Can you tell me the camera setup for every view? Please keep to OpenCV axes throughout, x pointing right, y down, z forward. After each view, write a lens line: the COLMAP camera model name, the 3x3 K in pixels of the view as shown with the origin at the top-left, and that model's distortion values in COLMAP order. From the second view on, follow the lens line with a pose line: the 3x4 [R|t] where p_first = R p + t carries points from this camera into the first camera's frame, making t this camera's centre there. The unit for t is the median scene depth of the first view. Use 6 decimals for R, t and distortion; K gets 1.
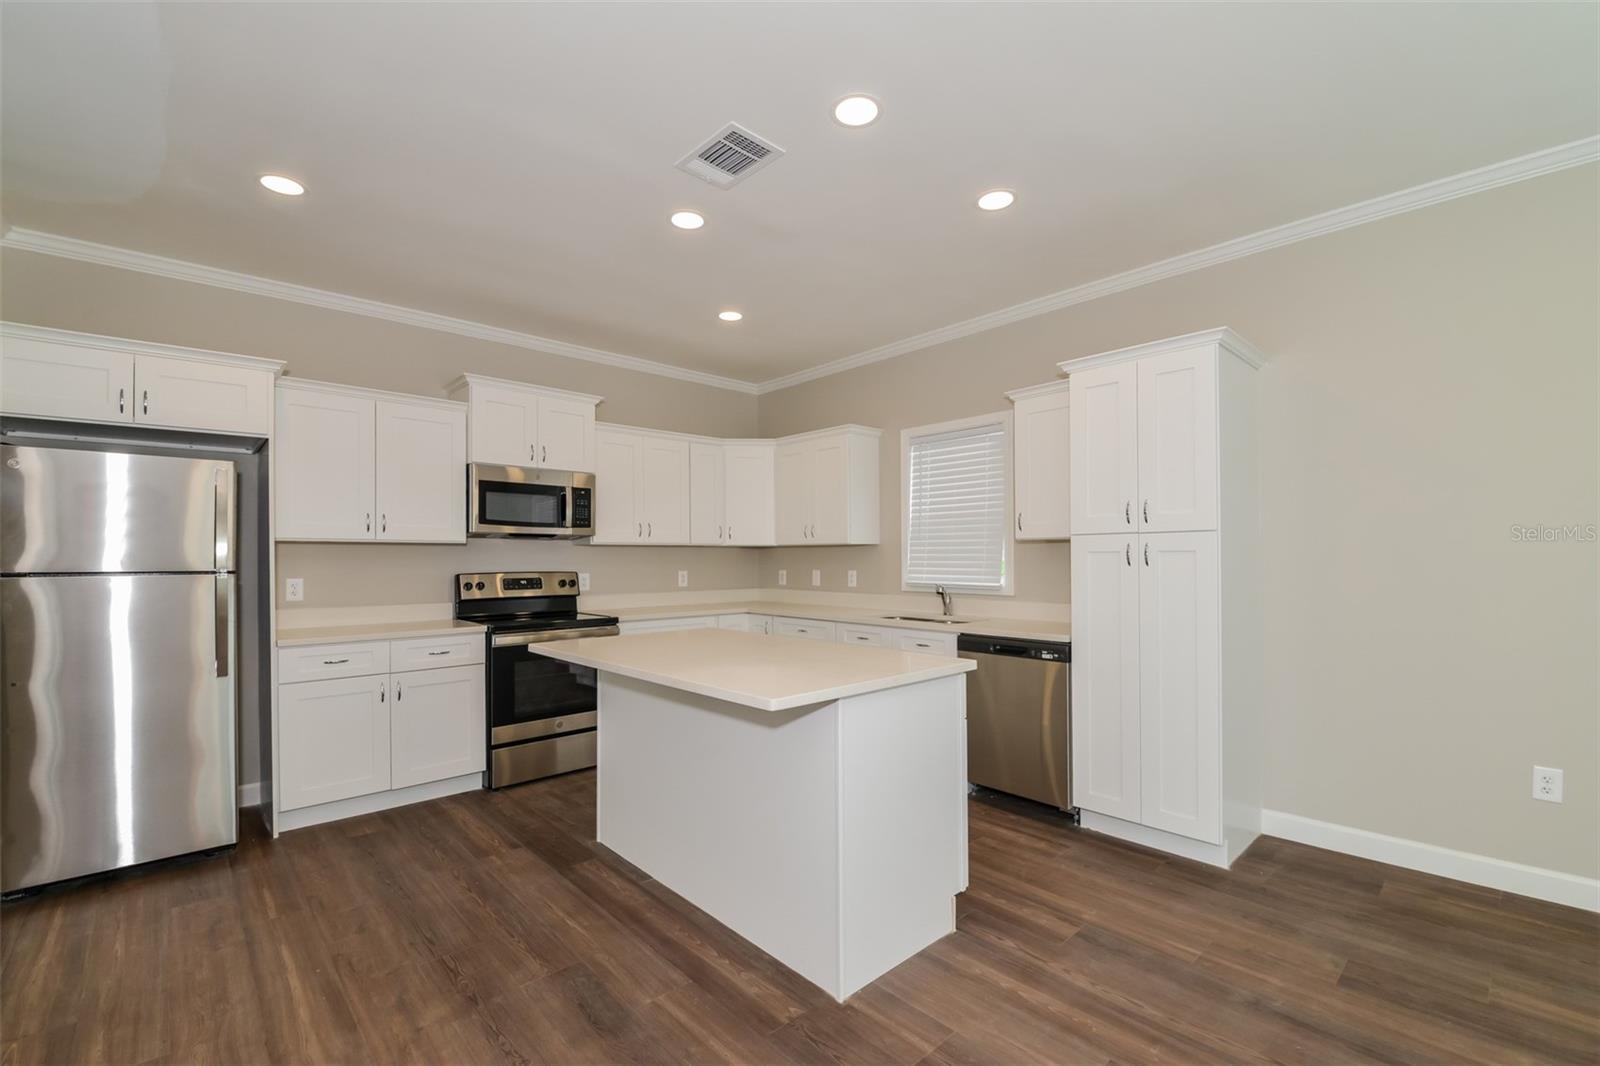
lens RADIAL K [[685.7, 0, 802.2], [0, 685.7, 546.9], [0, 0, 1]] dist [-0.008970, -0.001017]
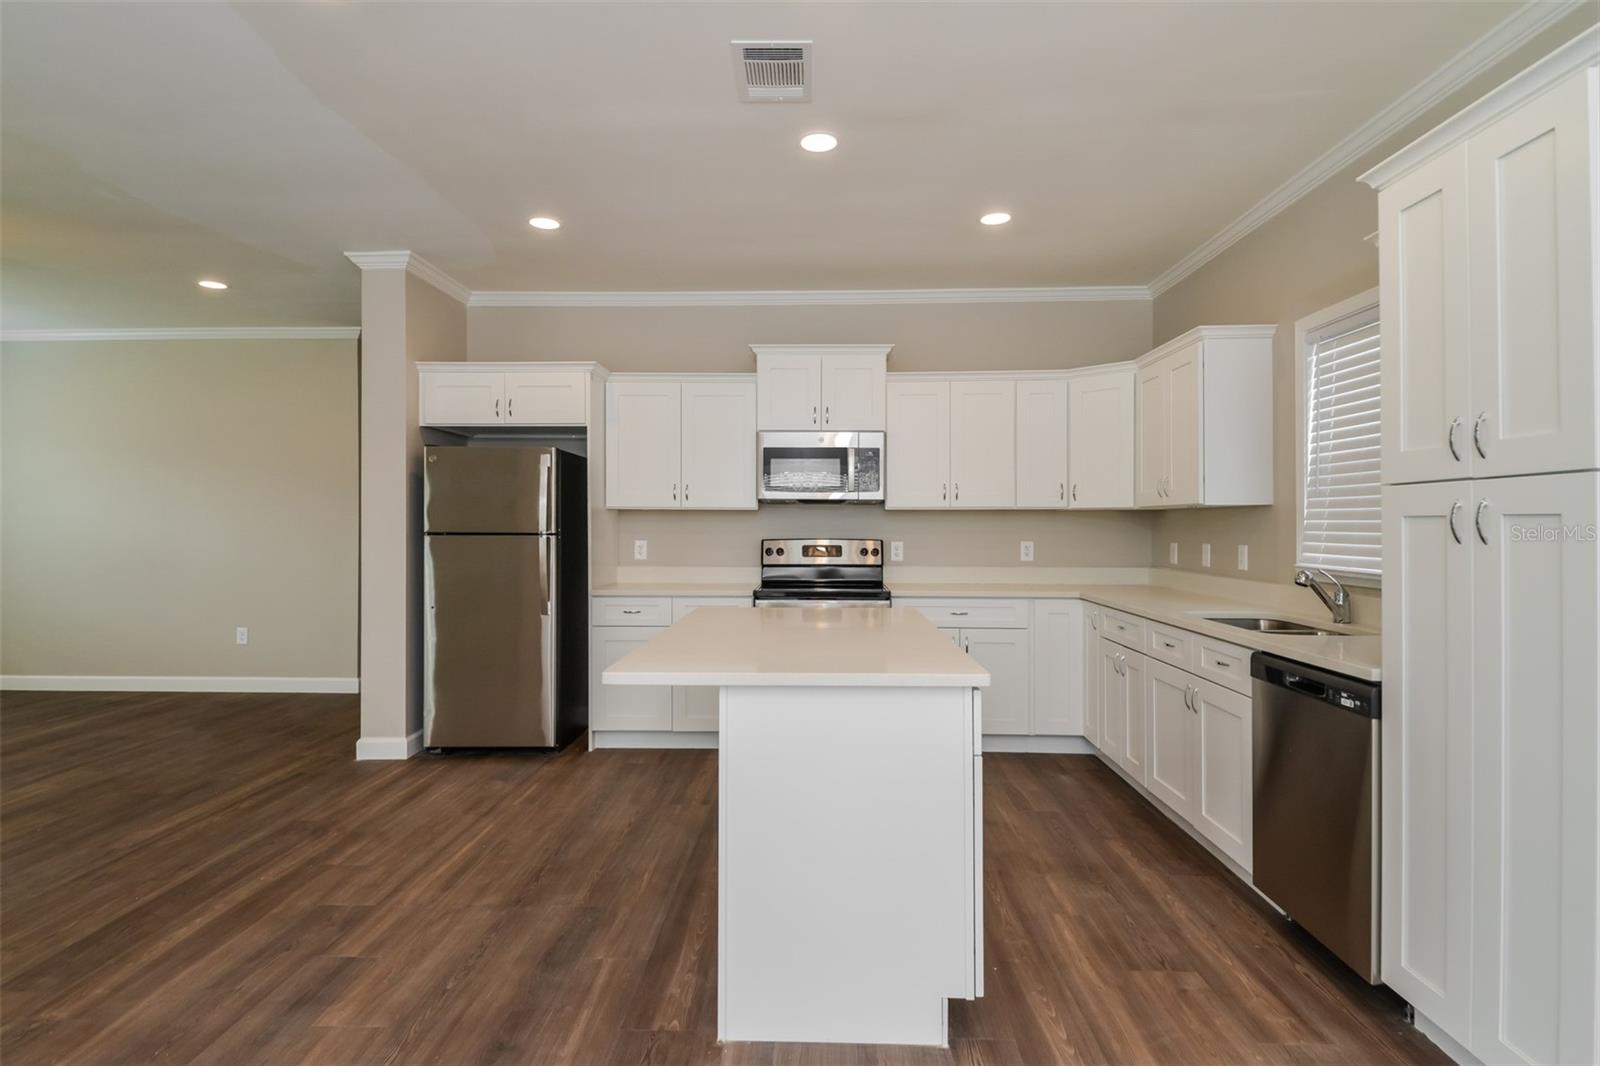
lens RADIAL K [[823.0, 0, 804.7], [0, 823.0, 528.2], [0, 0, 1]] dist [0.076779, -0.069953]
pose [[0.711616, 0.006793, -0.702536, 0.374244], [0.007220, 0.999830, 0.016982, 0.001309], [0.702532, -0.017157, 0.711446, 0.143537]]
